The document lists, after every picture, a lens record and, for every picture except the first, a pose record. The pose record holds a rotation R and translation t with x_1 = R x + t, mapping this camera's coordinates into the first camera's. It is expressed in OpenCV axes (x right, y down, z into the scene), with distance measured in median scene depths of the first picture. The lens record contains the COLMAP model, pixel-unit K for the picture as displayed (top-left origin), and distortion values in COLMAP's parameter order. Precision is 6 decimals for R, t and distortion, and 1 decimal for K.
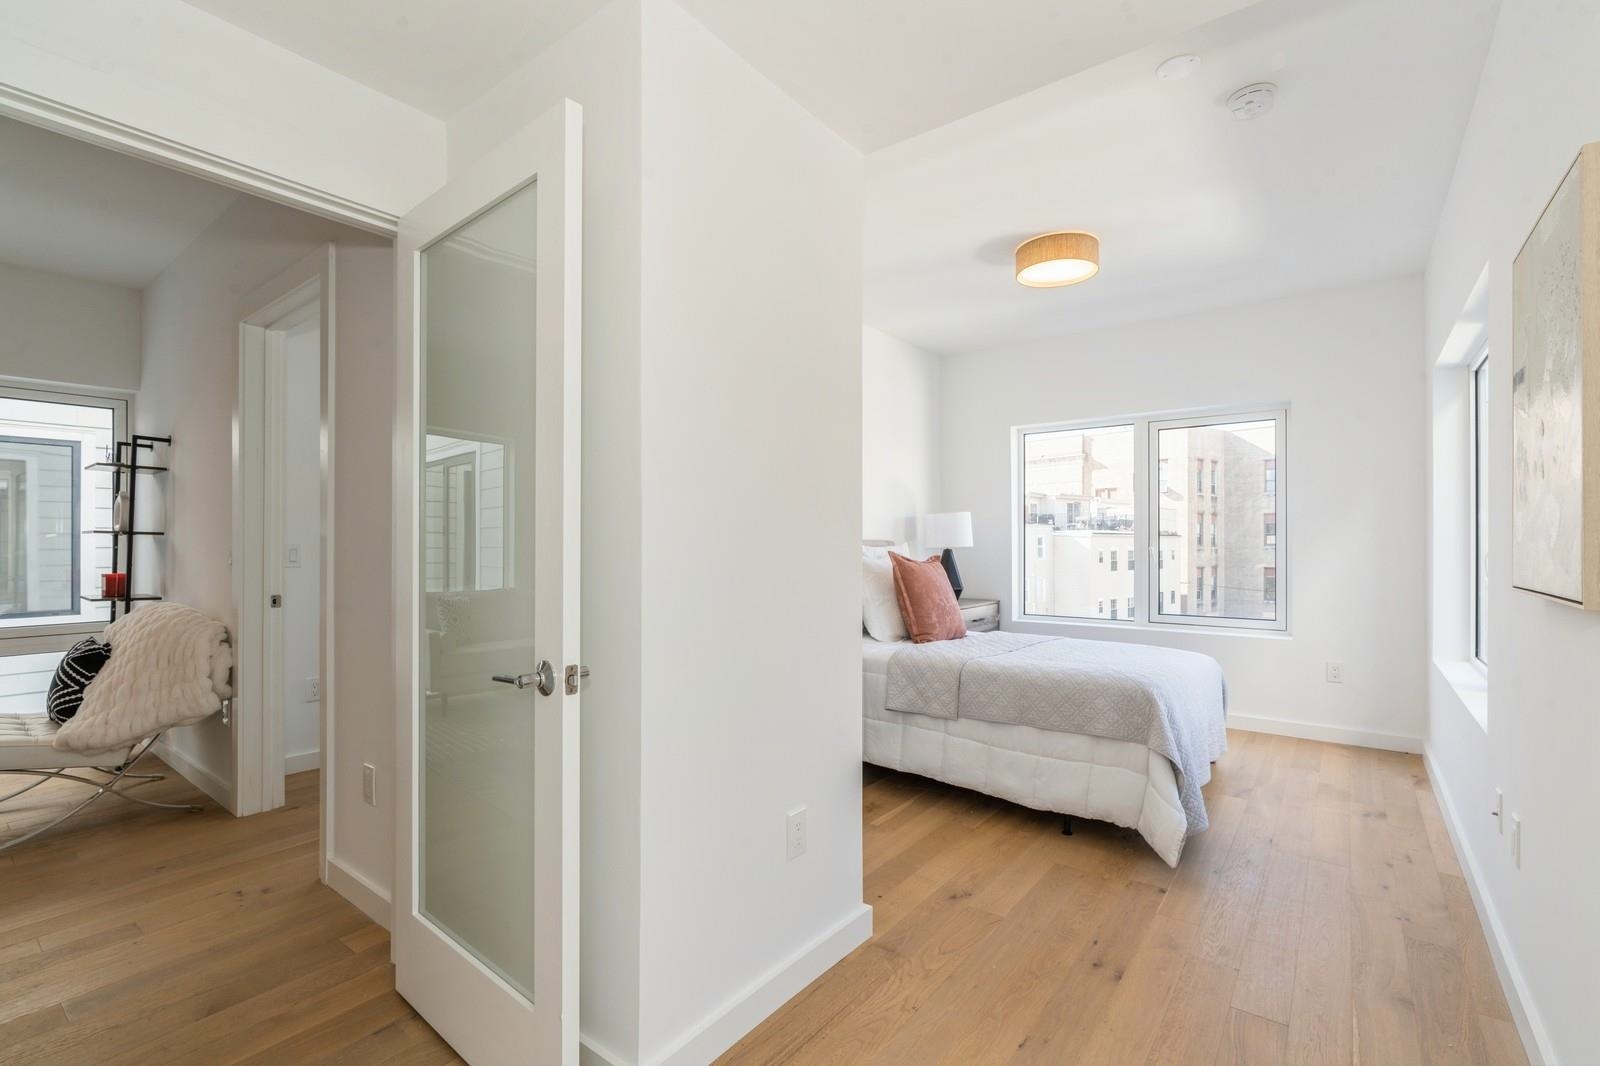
lens RADIAL K [[719.7, 0, 807.5], [0, 719.7, 541.3], [0, 0, 1]] dist [0.001183, -0.000515]
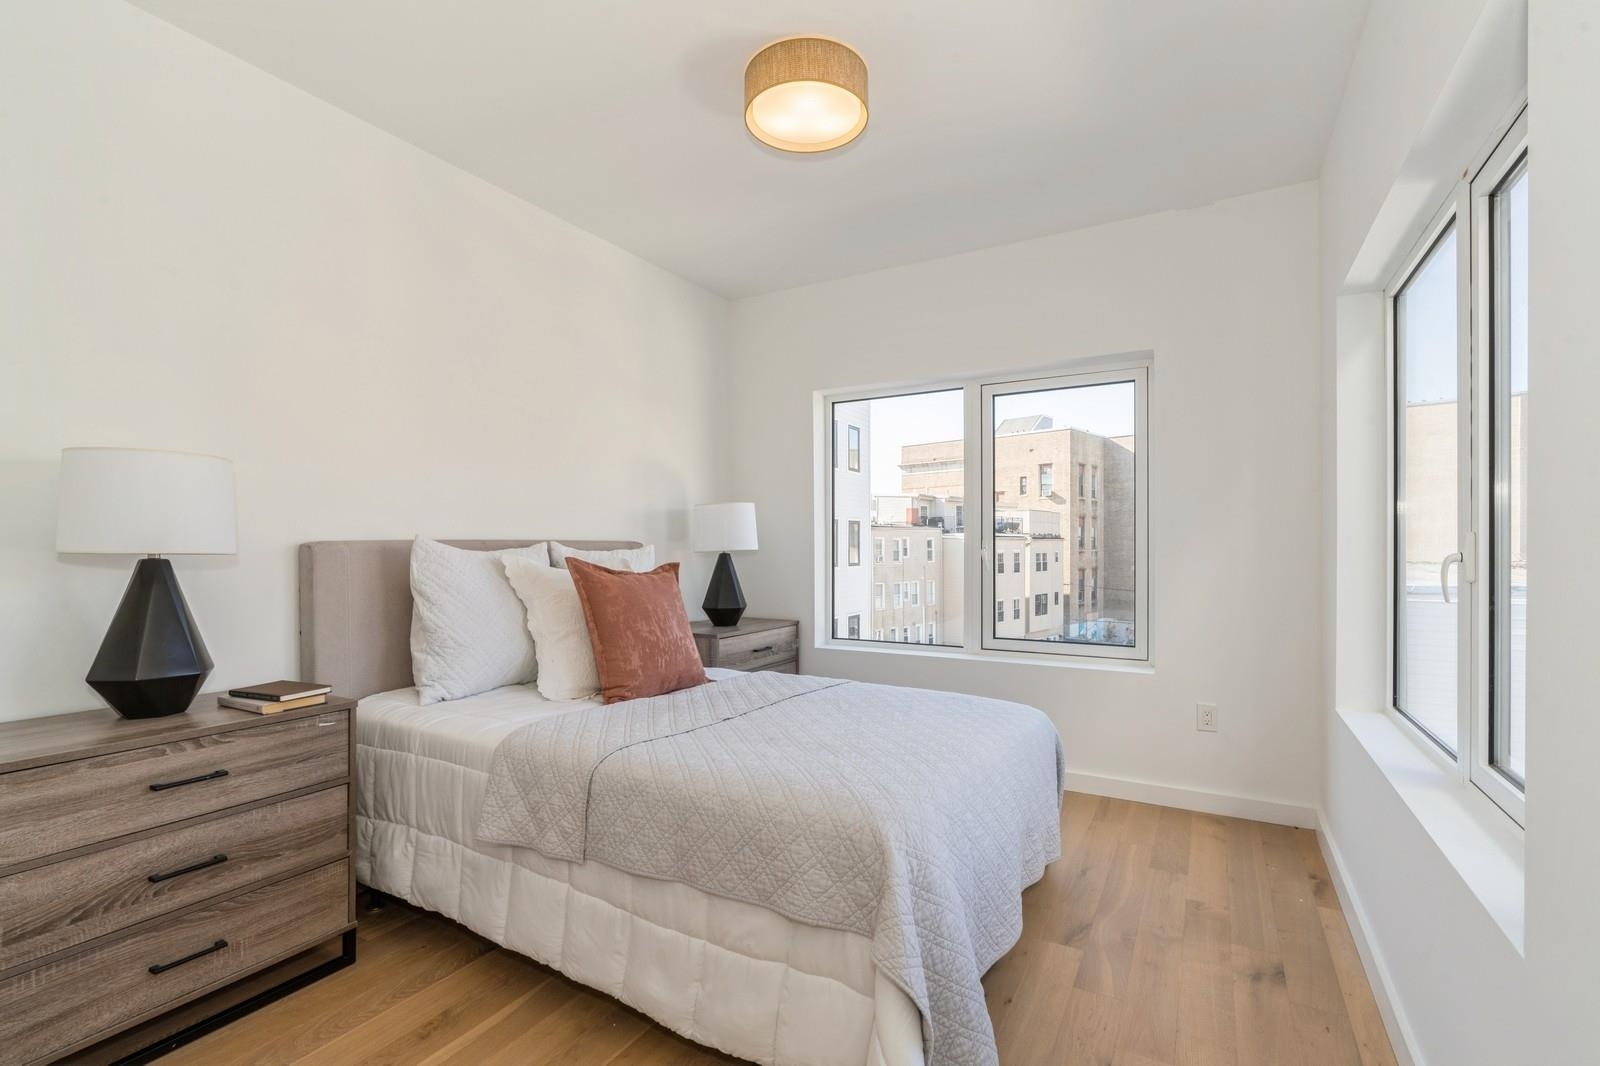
lens RADIAL K [[739.6, 0, 797.7], [0, 739.6, 545.6], [0, 0, 1]] dist [-0.010801, 0.004701]
pose [[0.991346, -0.000814, 0.131269, 0.242382], [0.000538, 0.999998, 0.002139, 0.002340], [-0.131271, -0.002049, 0.991344, 0.341980]]
